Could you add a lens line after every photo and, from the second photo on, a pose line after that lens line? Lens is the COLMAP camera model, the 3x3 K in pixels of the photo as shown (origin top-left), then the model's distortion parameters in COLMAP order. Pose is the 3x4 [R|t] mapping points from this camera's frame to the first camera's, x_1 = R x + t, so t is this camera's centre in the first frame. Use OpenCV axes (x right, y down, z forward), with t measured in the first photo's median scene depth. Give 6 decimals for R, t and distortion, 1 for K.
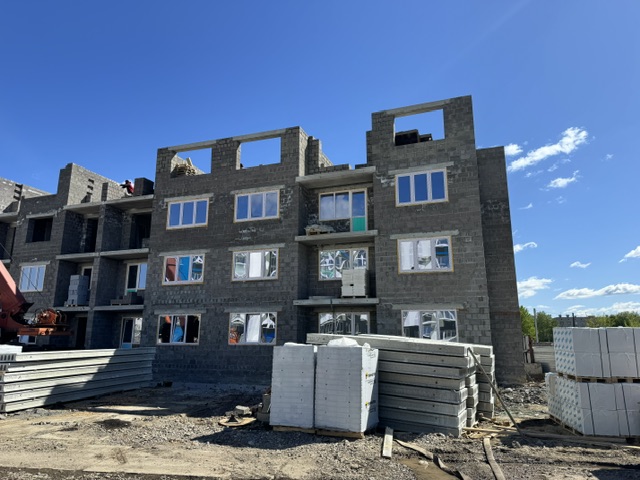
lens RADIAL K [[454.3, 0, 322.4], [0, 454.3, 234.6], [0, 0, 1]] dist [0.080189, -0.105674]
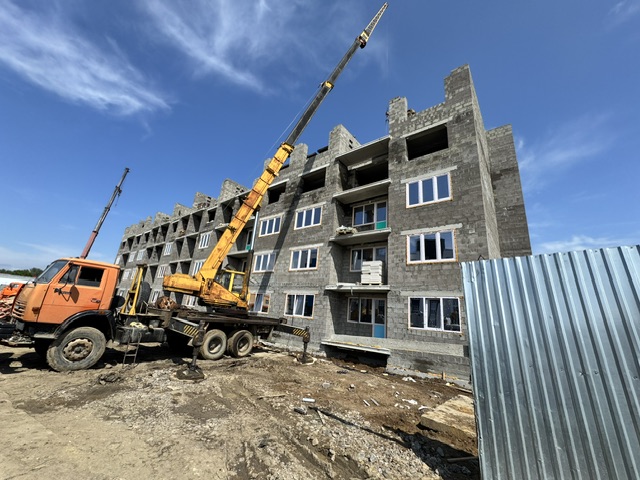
lens RADIAL K [[255.2, 0, 320.6], [0, 255.2, 240.5], [0, 0, 1]] dist [-0.004119, -0.000122]
pose [[0.946976, -0.015109, -0.320950, 0.158838], [-0.008660, 0.997331, -0.072504, 0.070071], [0.321188, 0.071439, 0.944317, 0.299983]]
